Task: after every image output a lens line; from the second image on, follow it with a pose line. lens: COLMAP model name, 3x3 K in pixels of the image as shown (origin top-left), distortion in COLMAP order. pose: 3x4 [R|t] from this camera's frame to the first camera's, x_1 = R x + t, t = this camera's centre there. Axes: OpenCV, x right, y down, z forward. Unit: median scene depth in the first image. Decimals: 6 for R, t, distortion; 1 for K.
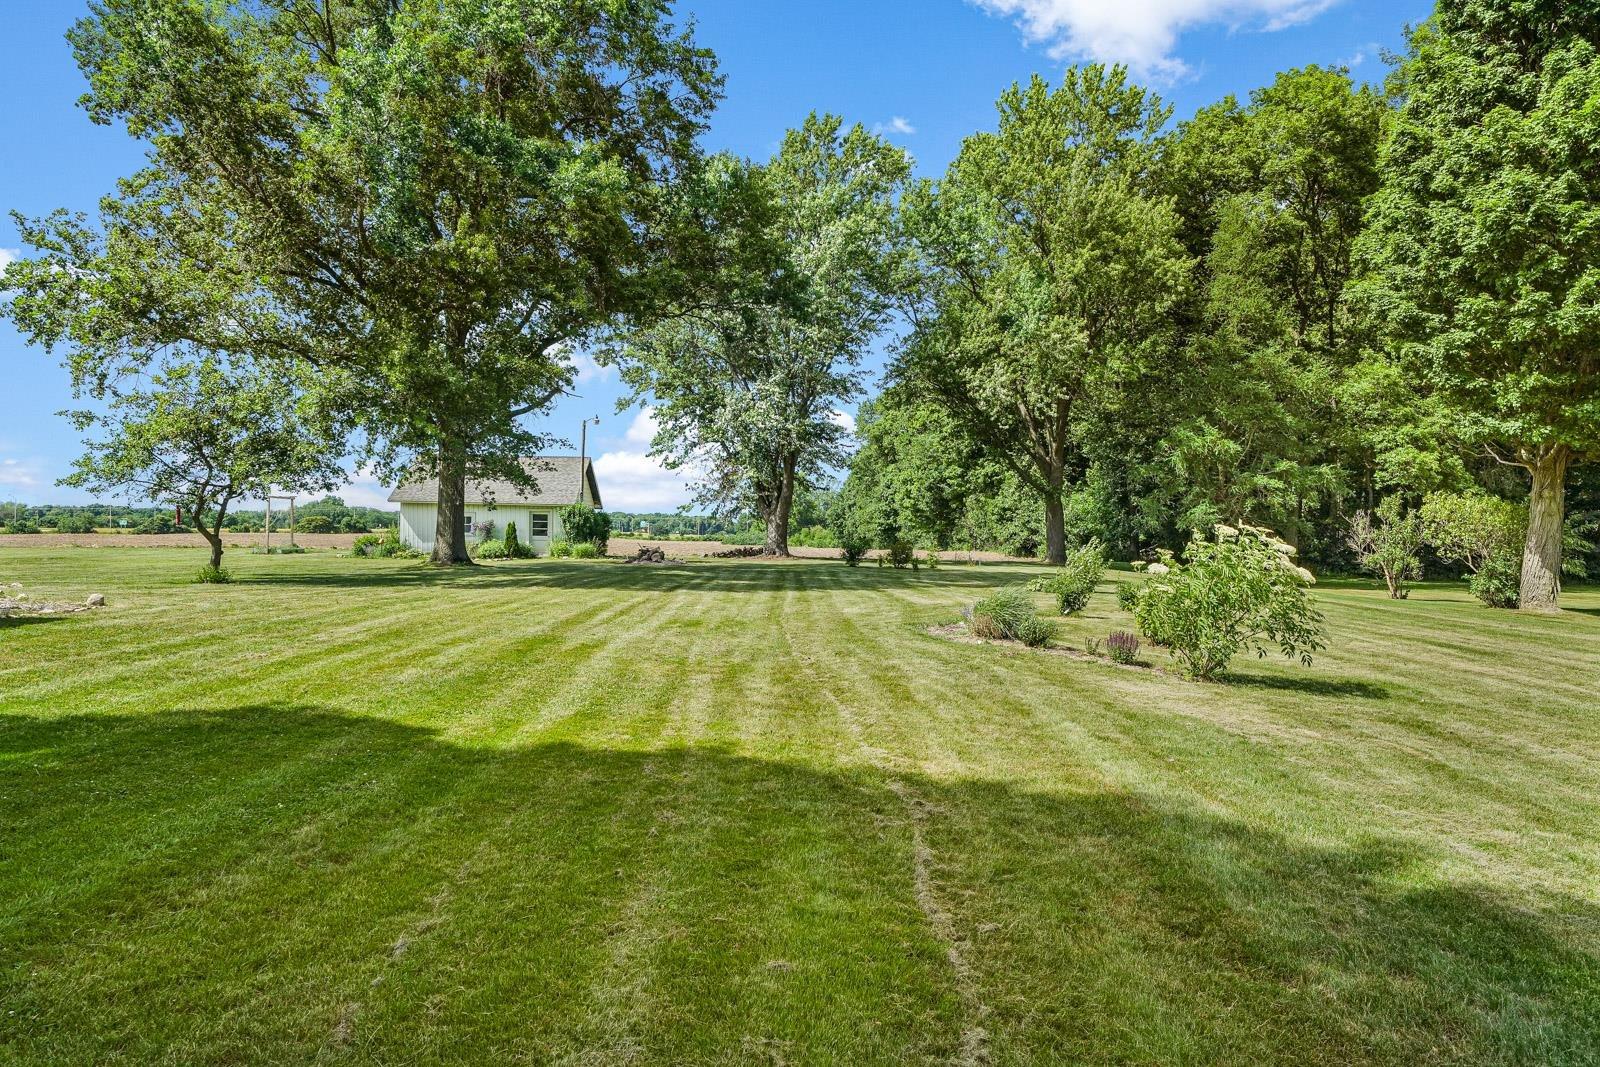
lens RADIAL K [[1037.9, 0, 799.5], [0, 1037.9, 529.6], [0, 0, 1]] dist [-0.003503, -0.000311]
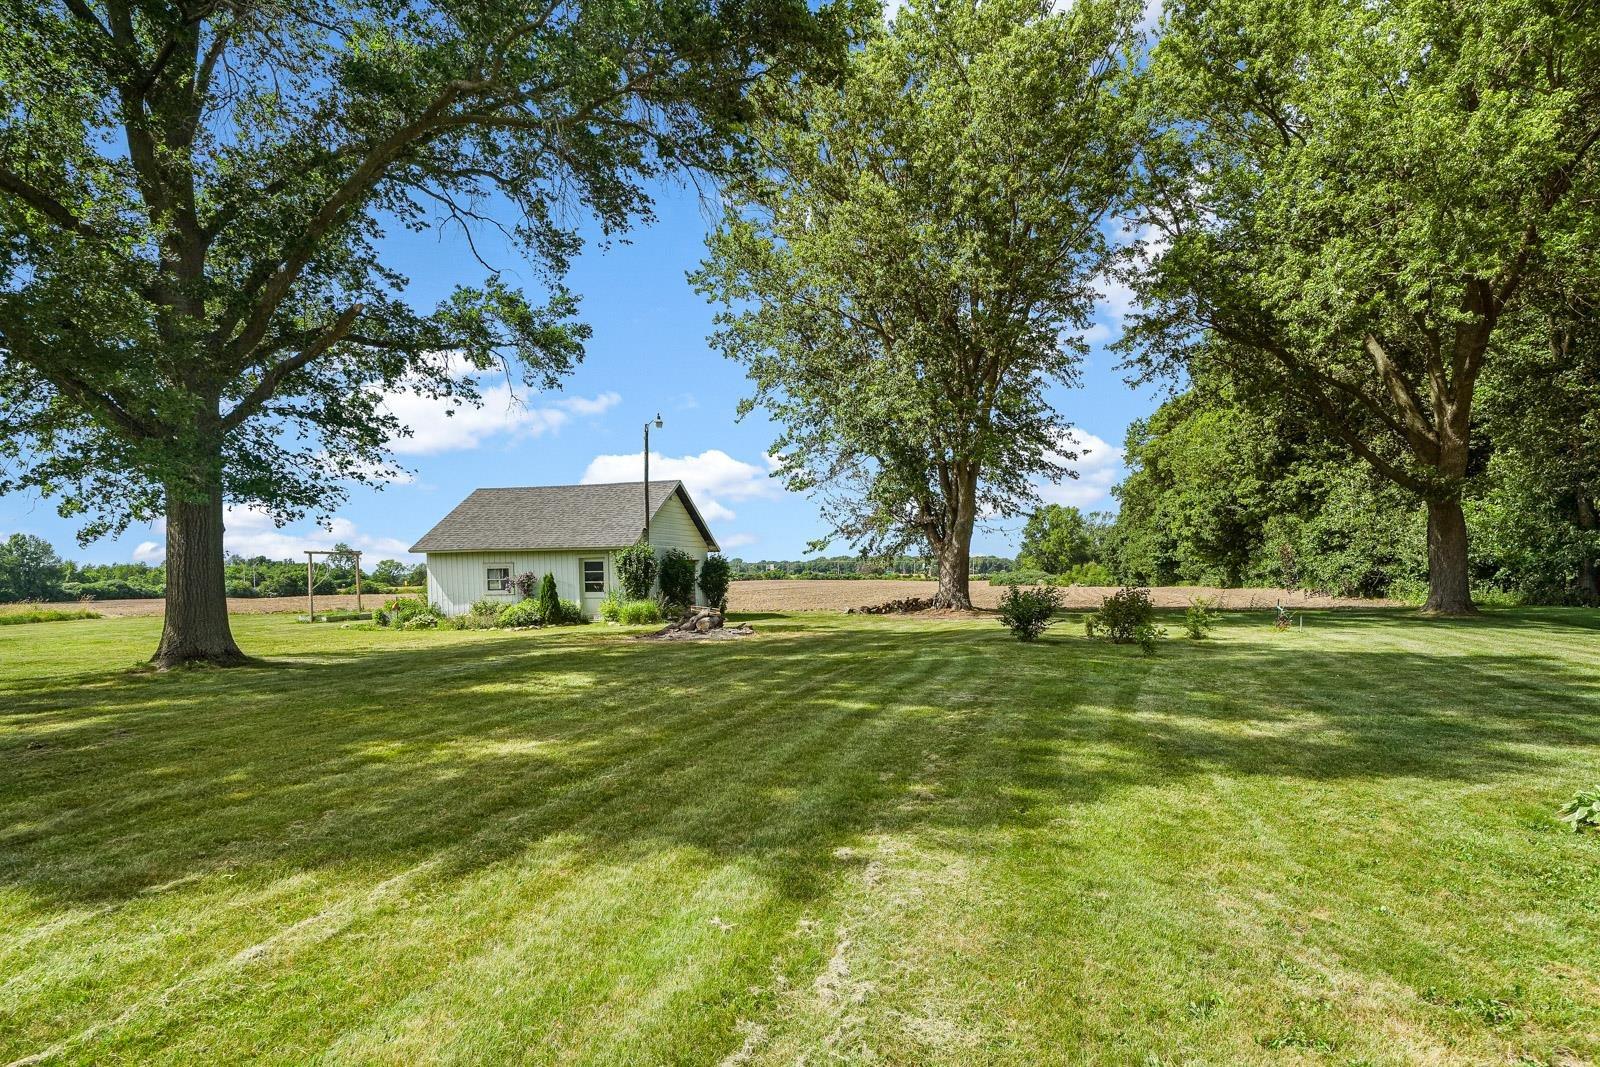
lens RADIAL K [[847.1, 0, 806.4], [0, 847.1, 592.9], [0, 0, 1]] dist [0.035822, 0.000779]
pose [[0.944523, -0.021453, -0.327744, 0.063256], [0.030309, 0.999300, 0.021938, -0.001404], [0.327044, -0.030655, 0.944512, 0.410482]]
